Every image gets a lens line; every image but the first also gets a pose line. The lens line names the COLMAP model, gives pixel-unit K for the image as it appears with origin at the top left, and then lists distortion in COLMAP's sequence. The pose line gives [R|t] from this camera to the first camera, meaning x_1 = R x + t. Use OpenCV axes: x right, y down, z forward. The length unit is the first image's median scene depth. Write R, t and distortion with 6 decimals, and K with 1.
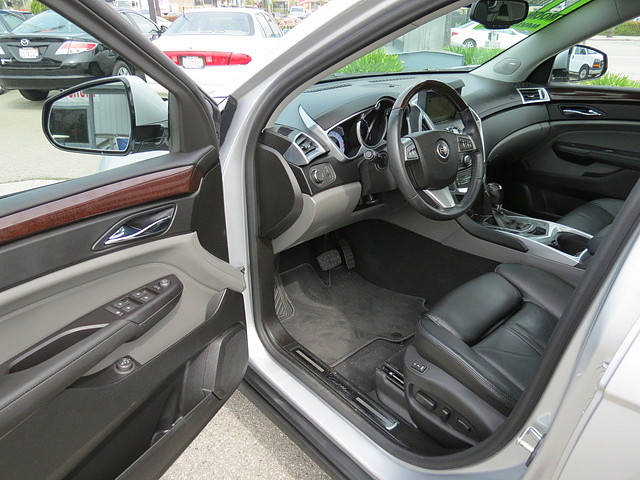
lens RADIAL K [[434.8, 0, 320.0], [0, 434.8, 240.0], [0, 0, 1]] dist [-0.003887, 0.001899]
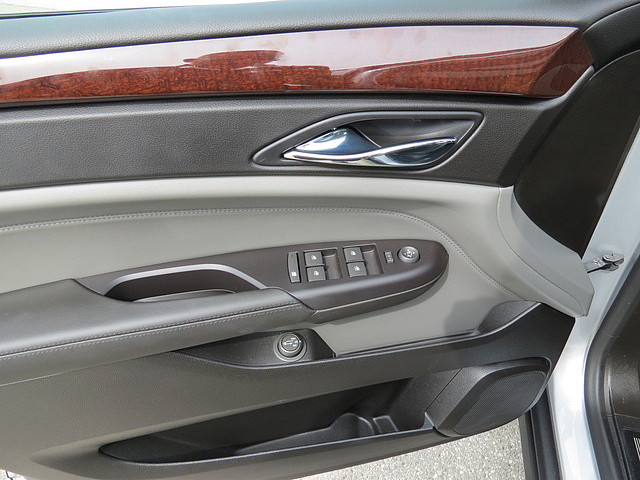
lens RADIAL K [[434.8, 0, 320.0], [0, 434.8, 240.0], [0, 0, 1]] dist [-0.003887, 0.001899]
pose [[0.578524, 0.479946, -0.659517, -0.083011], [-0.292861, 0.876870, 0.381223, -0.094290], [0.761277, -0.027400, 0.647848, 0.613943]]
